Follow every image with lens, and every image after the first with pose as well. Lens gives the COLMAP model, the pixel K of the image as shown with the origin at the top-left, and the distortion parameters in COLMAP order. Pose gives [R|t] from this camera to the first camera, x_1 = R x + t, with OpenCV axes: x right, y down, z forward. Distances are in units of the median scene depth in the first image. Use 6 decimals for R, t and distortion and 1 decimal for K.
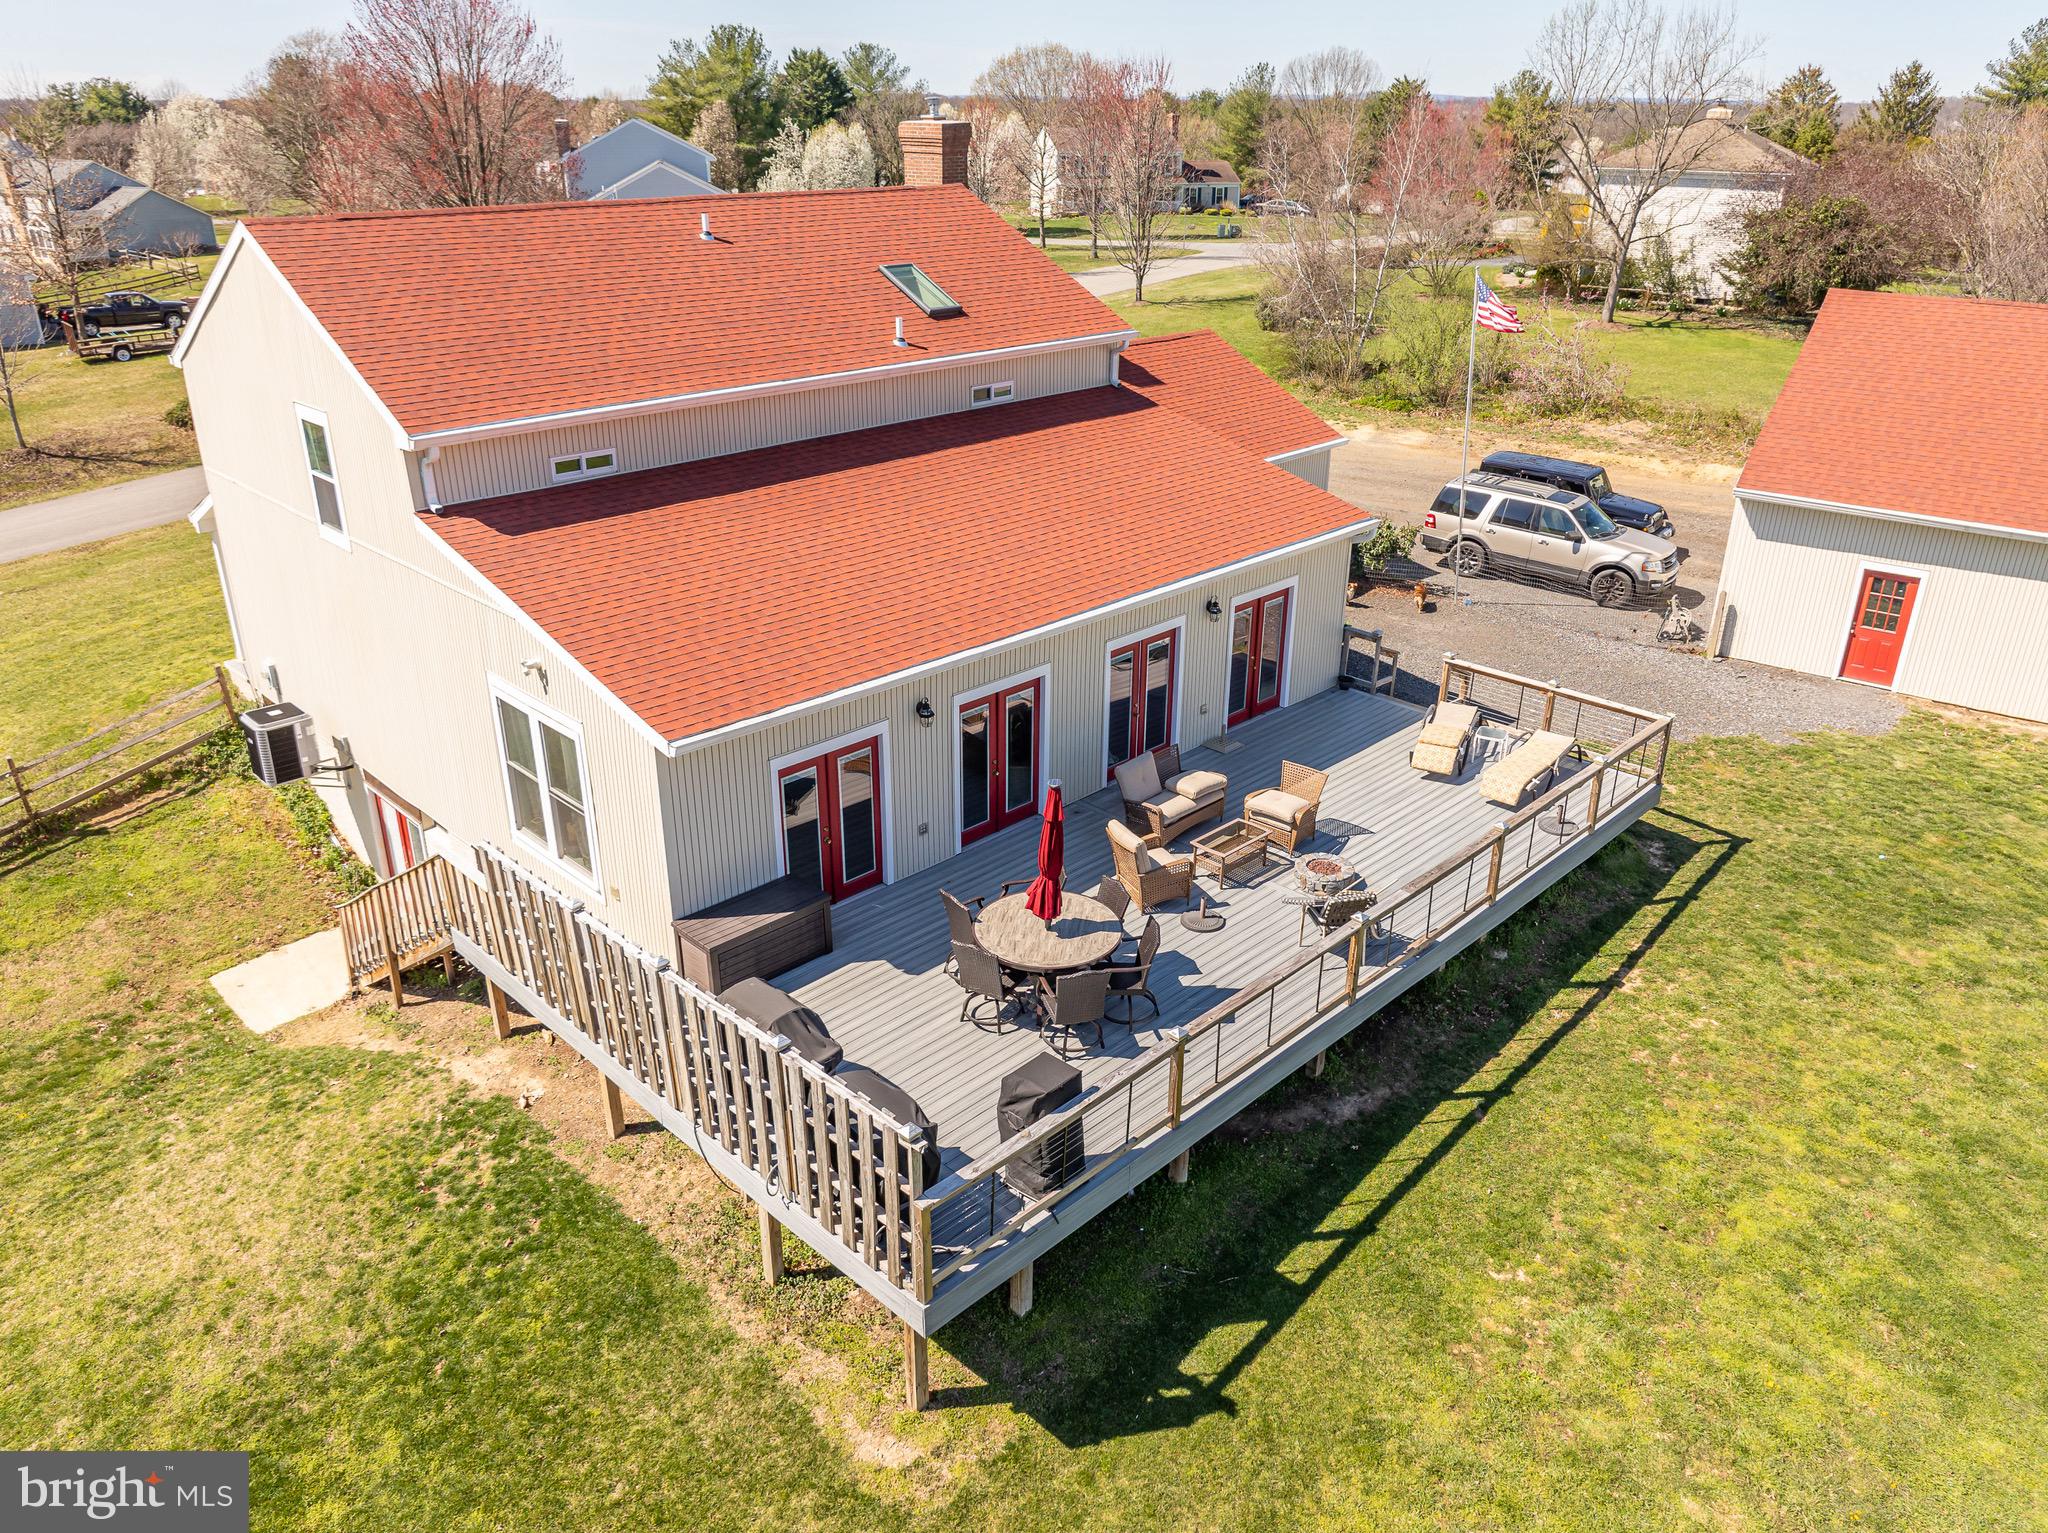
lens RADIAL K [[1452.5, 0, 1028.9], [0, 1452.5, 764.0], [0, 0, 1]] dist [-0.041179, 0.007916]
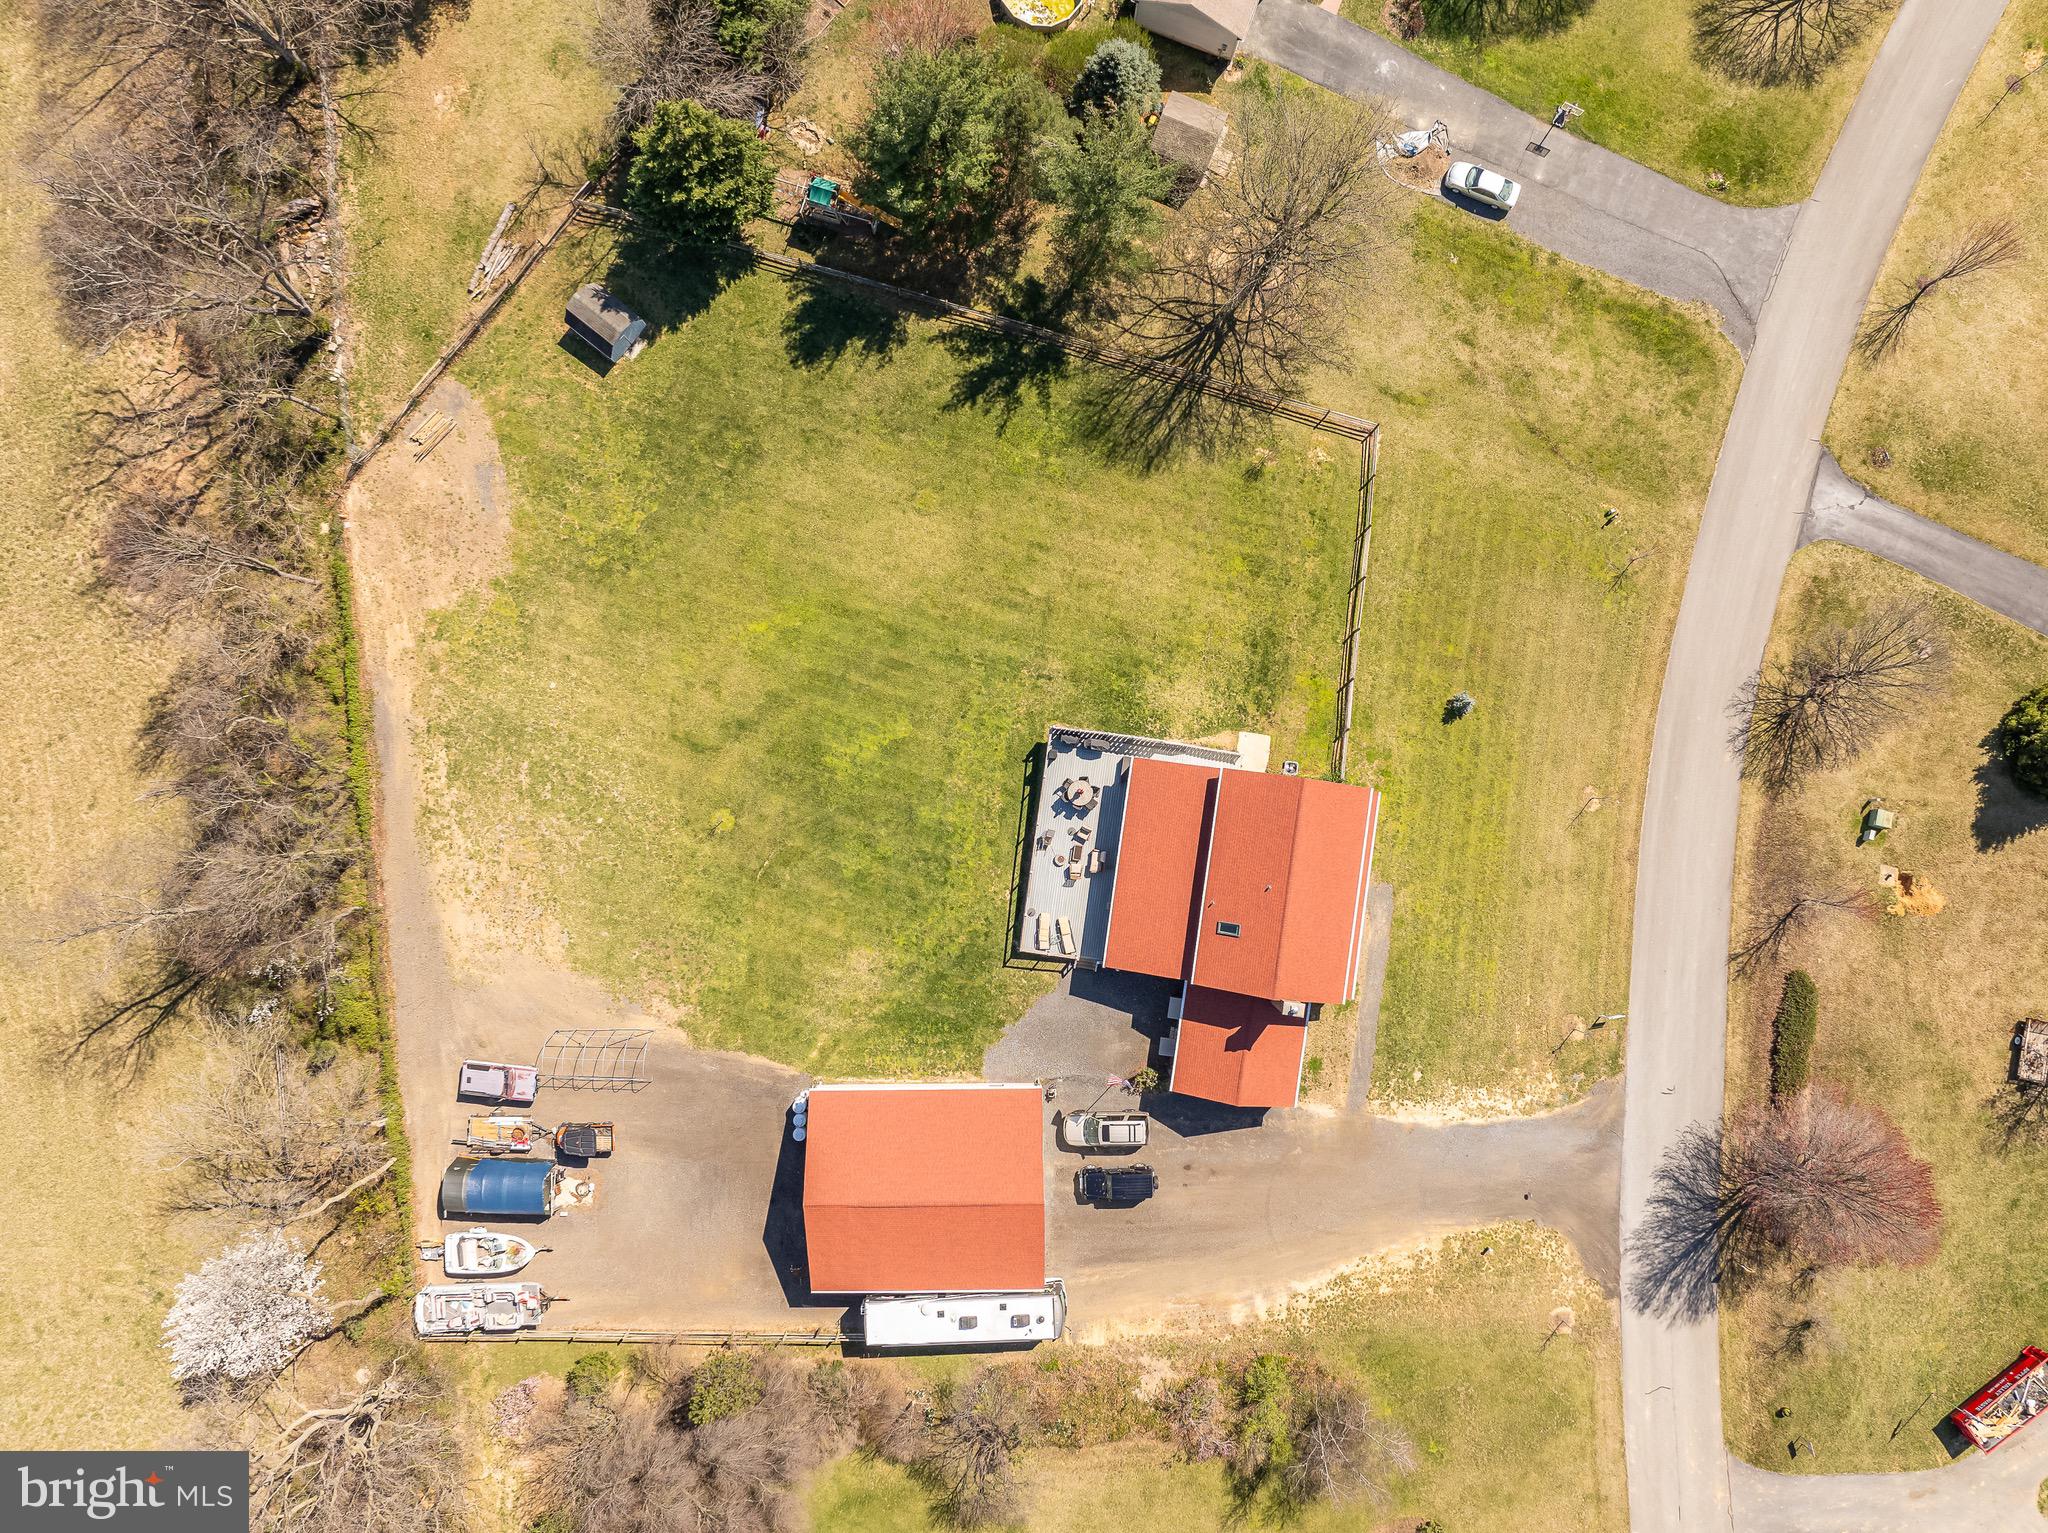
lens RADIAL K [[1452.5, 0, 1022.1], [0, 1452.5, 764.1], [0, 0, 1]] dist [-0.041179, 0.007916]
pose [[-0.798275, 0.601848, -0.023140, 0.214424], [-0.262301, -0.312811, 0.912879, -4.138741], [0.542176, 0.734798, 0.407574, -1.296362]]
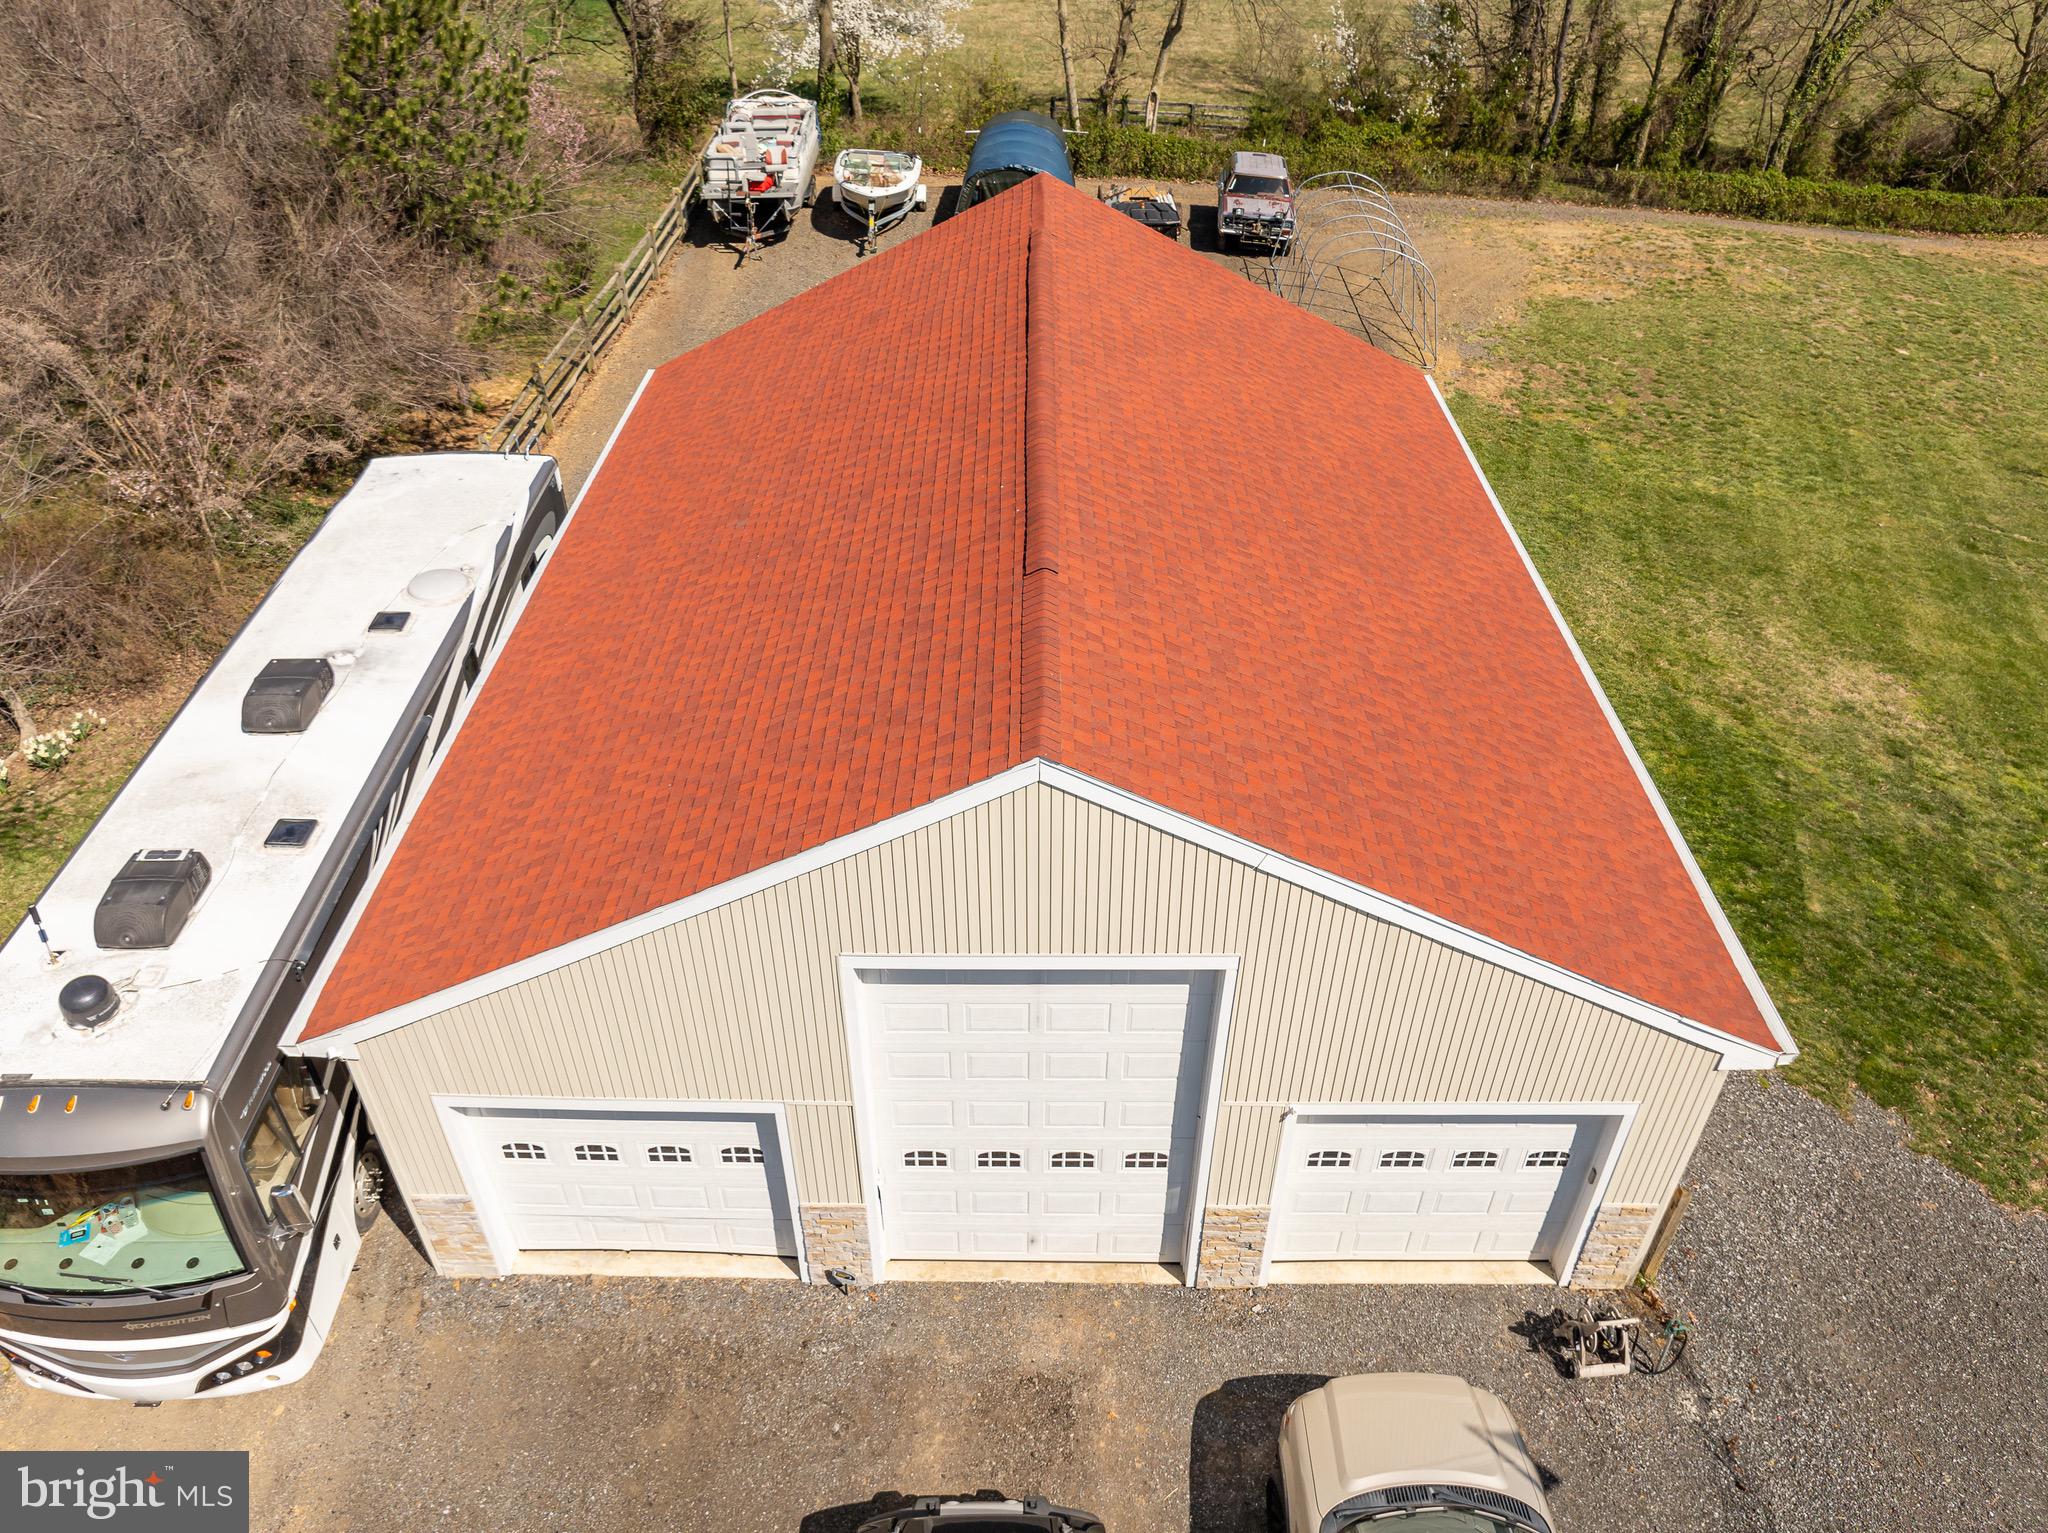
lens RADIAL K [[1452.5, 0, 1027.5], [0, 1452.5, 764.9], [0, 0, 1]] dist [-0.041179, 0.007916]
pose [[-0.591196, -0.498602, 0.633942, 0.540782], [0.324969, 0.572125, 0.753039, -0.908376], [-0.738161, 0.651206, -0.176207, 1.646032]]
